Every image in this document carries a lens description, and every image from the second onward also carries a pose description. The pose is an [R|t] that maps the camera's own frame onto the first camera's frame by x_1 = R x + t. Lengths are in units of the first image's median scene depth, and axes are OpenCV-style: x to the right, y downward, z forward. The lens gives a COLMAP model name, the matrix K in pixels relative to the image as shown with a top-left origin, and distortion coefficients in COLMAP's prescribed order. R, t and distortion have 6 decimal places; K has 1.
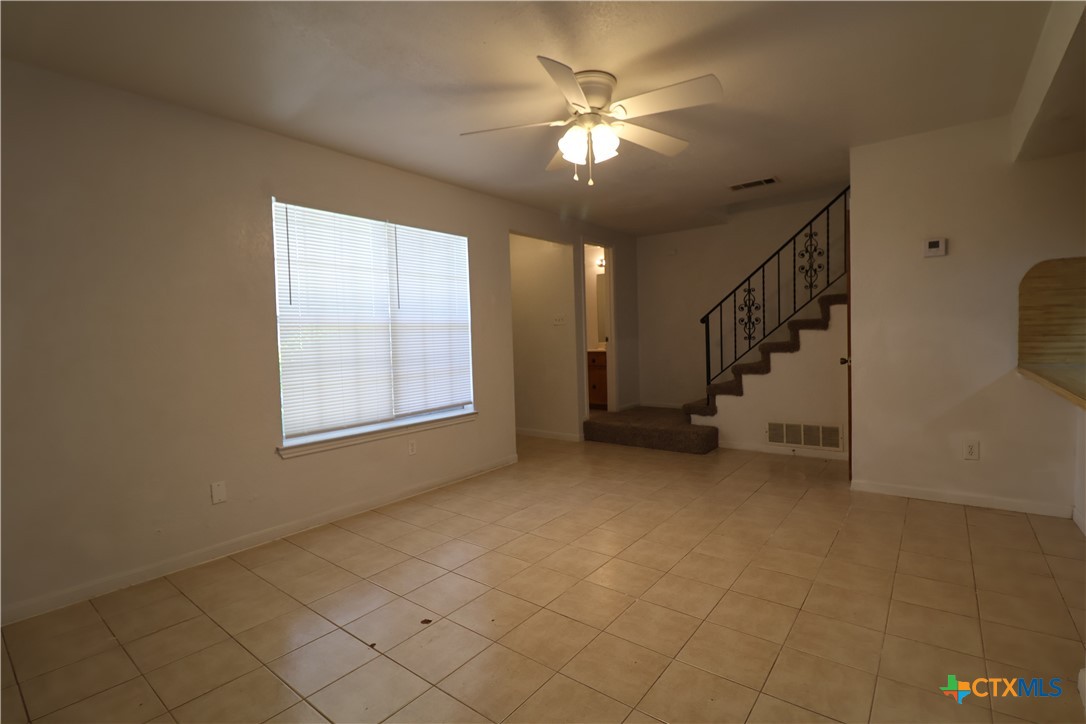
lens RADIAL K [[500.5, 0, 548.6], [0, 500.5, 354.0], [0, 0, 1]] dist [-0.005568, -0.008559]
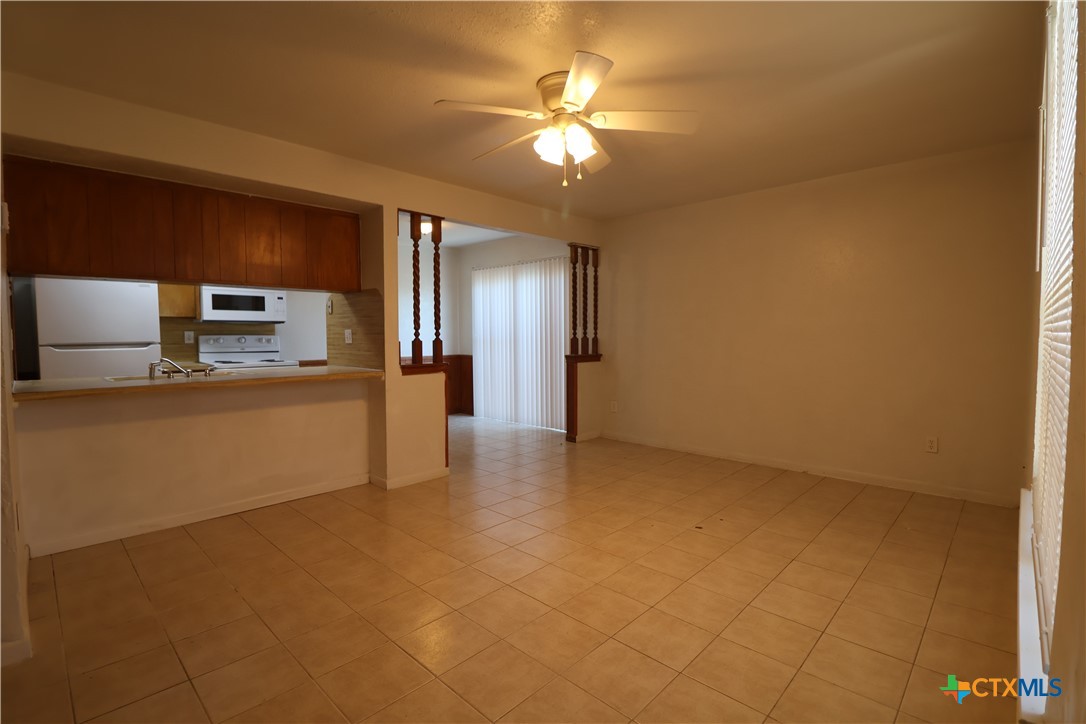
lens RADIAL K [[500.5, 0, 548.3], [0, 500.5, 360.0], [0, 0, 1]] dist [-0.005568, -0.008559]
pose [[-0.994876, 0.029630, 0.096664, 0.017107], [0.037577, 0.995969, 0.081450, -0.040790], [-0.093861, 0.084665, -0.991979, 1.134895]]
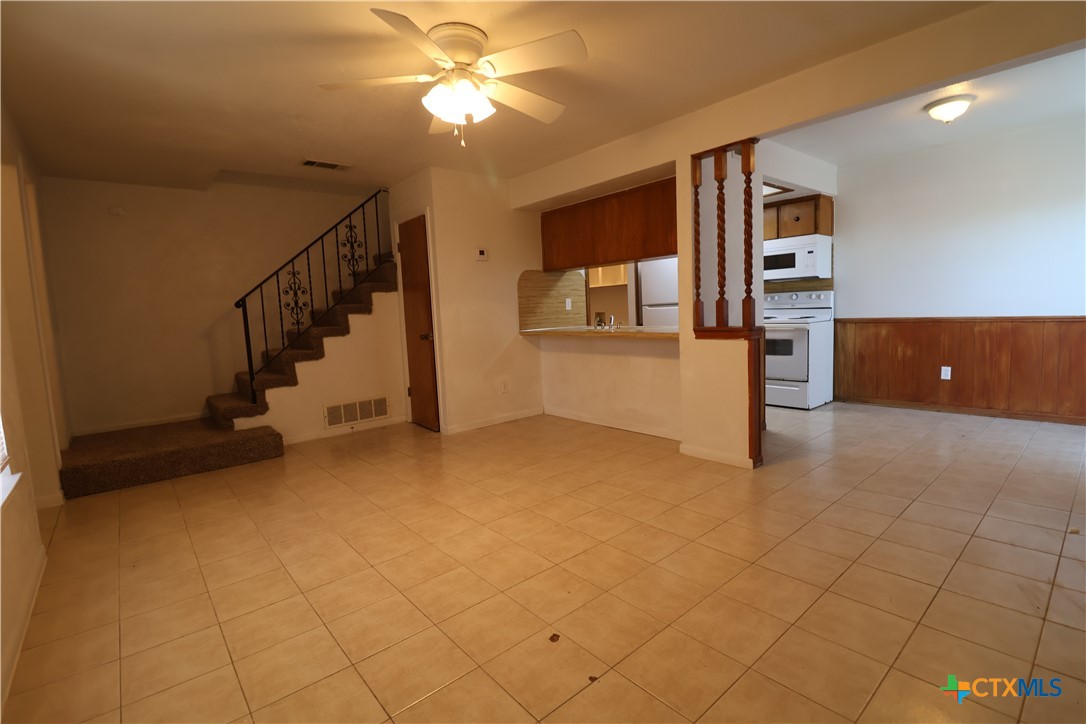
lens RADIAL K [[500.5, 0, 549.7], [0, 500.5, 356.4], [0, 0, 1]] dist [-0.005568, -0.008559]
pose [[0.197194, -0.072832, 0.977655, -0.474363], [0.073448, 0.995532, 0.059349, 0.009608], [-0.977609, 0.060104, 0.201662, 0.376674]]
